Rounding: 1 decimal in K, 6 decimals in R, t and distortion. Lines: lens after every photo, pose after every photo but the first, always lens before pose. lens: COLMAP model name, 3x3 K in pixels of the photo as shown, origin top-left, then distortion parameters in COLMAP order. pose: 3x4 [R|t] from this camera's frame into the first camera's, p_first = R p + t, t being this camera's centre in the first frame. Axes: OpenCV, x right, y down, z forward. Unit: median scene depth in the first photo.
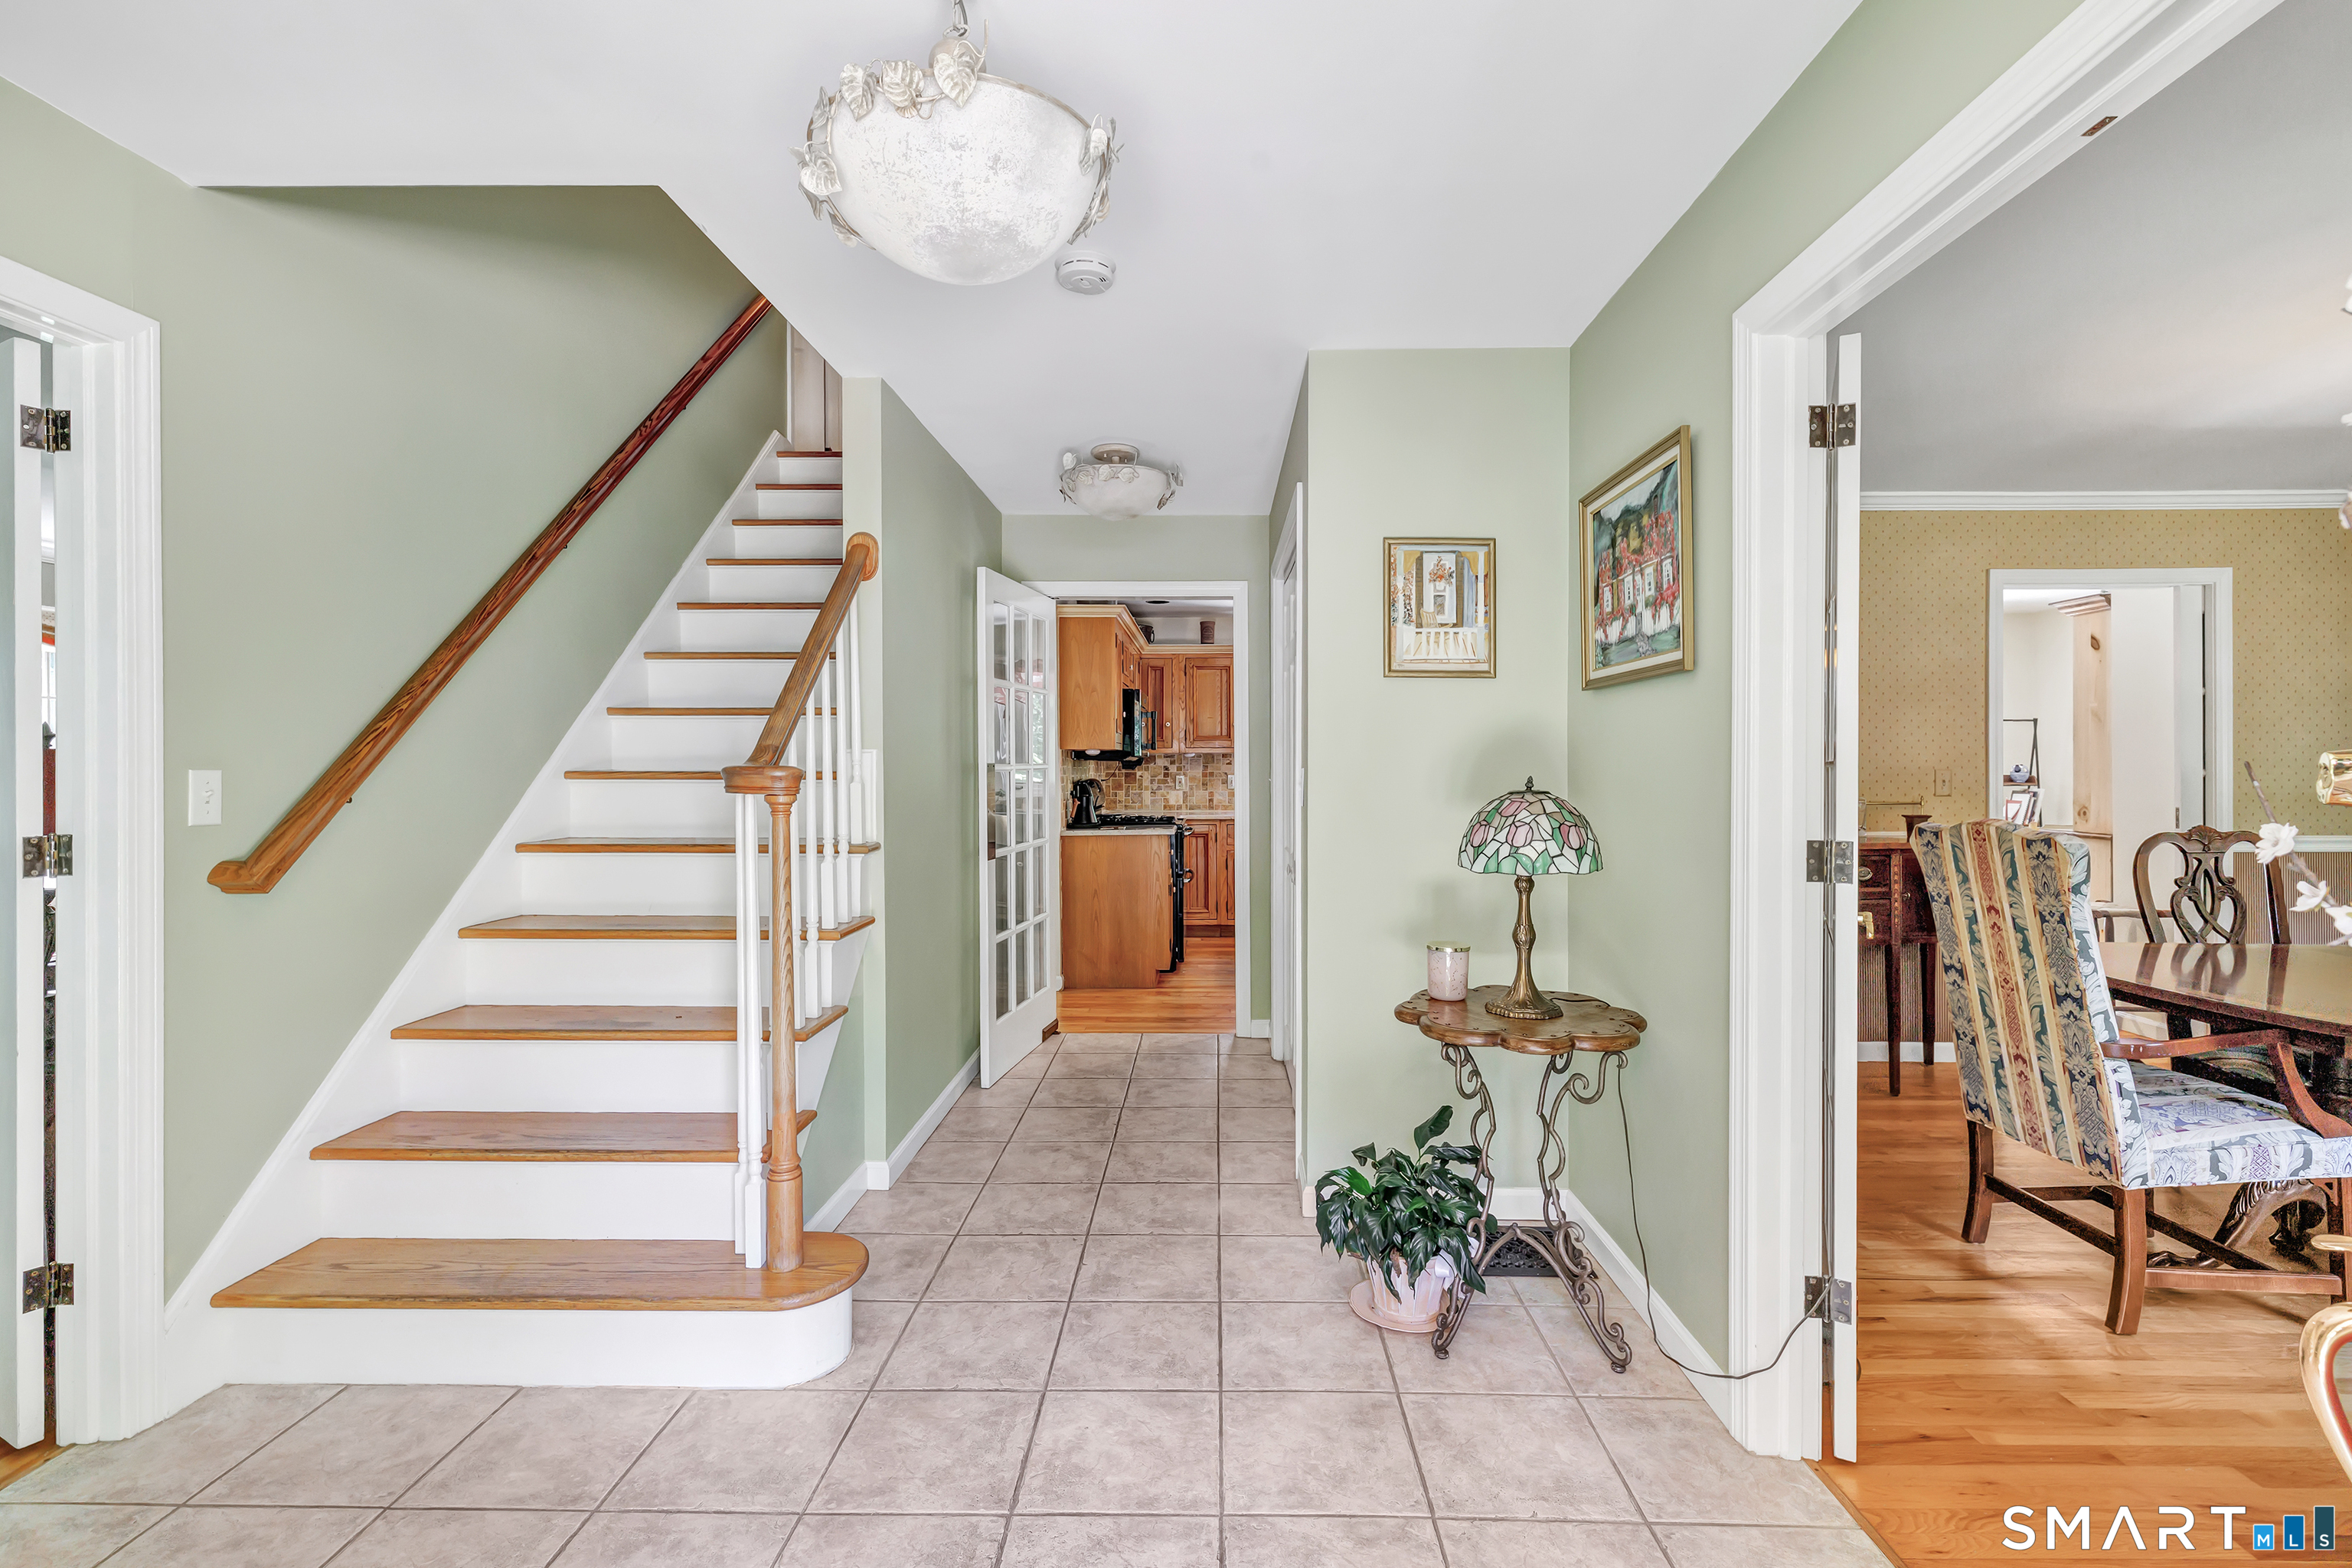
lens RADIAL K [[1036.1, 0, 1171.8], [0, 1036.1, 766.1], [0, 0, 1]] dist [0.000202, -0.001394]
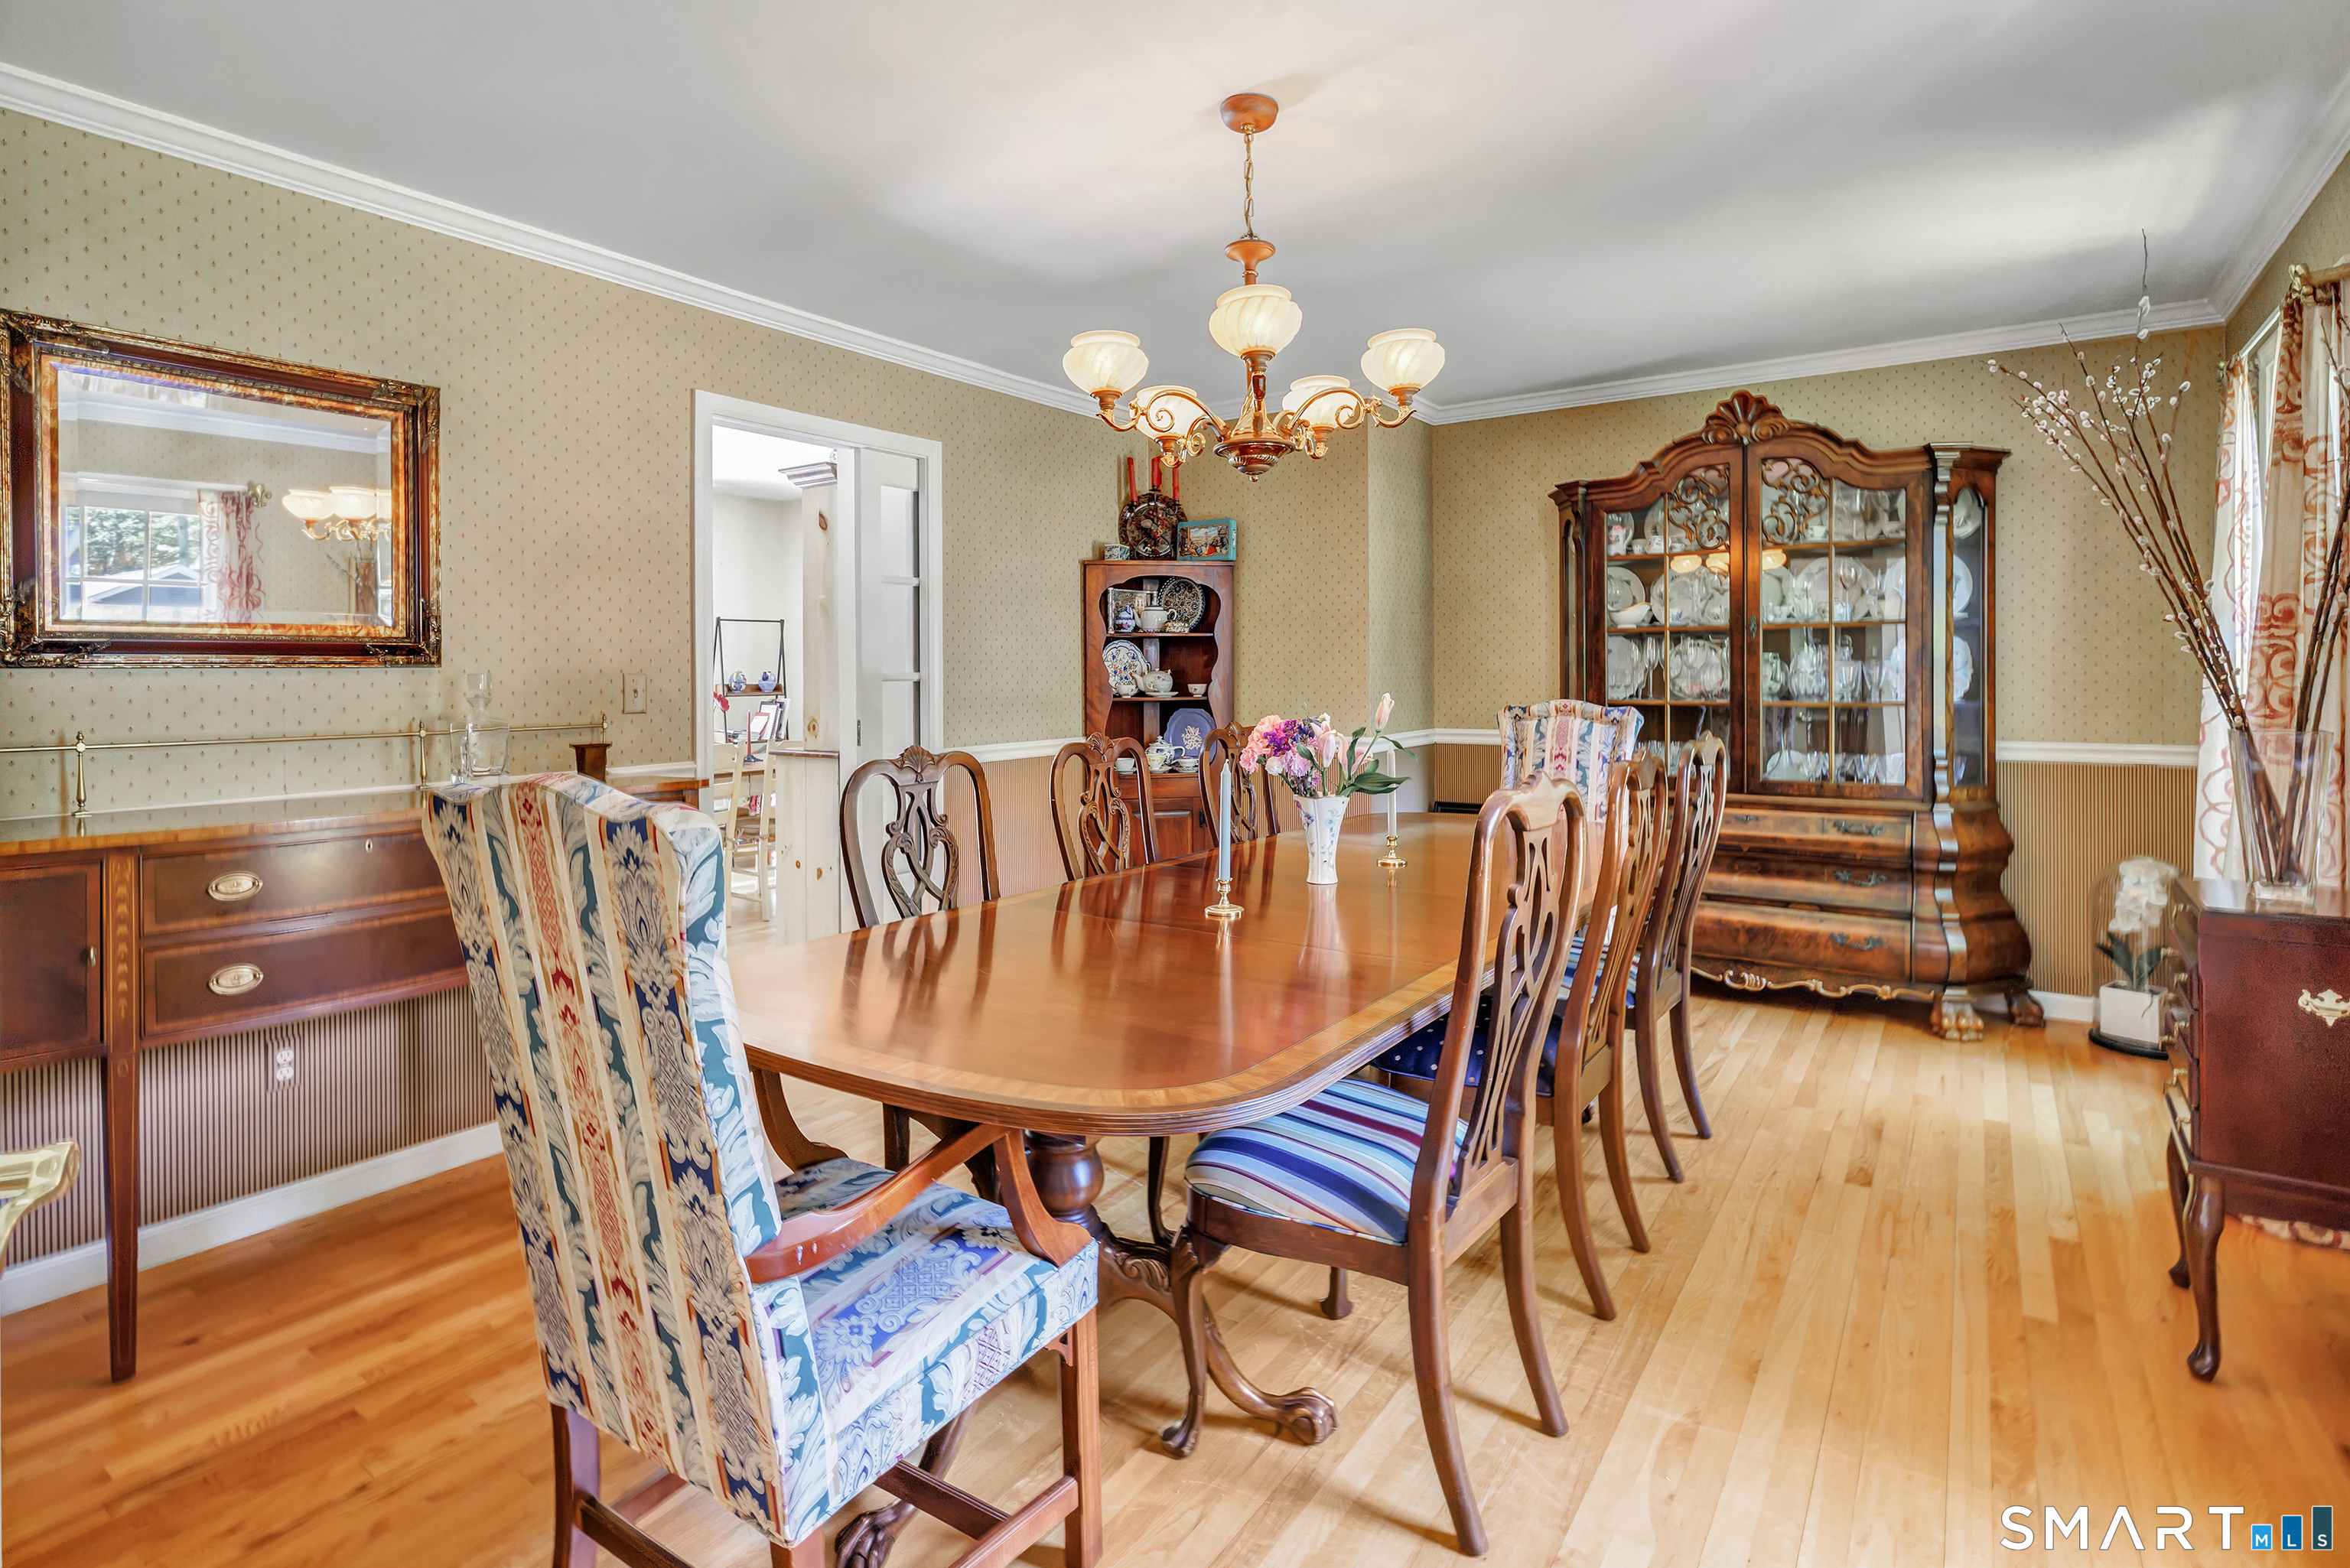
lens RADIAL K [[1148.1, 0, 1183.1], [0, 1148.1, 676.1], [0, 0, 1]] dist [0.001236, 0.000420]
pose [[0.533417, 0.000491, 0.845852, 0.520080], [0.000949, 0.999999, -0.001179, 0.011129], [-0.845852, 0.001431, 0.533416, 0.515517]]
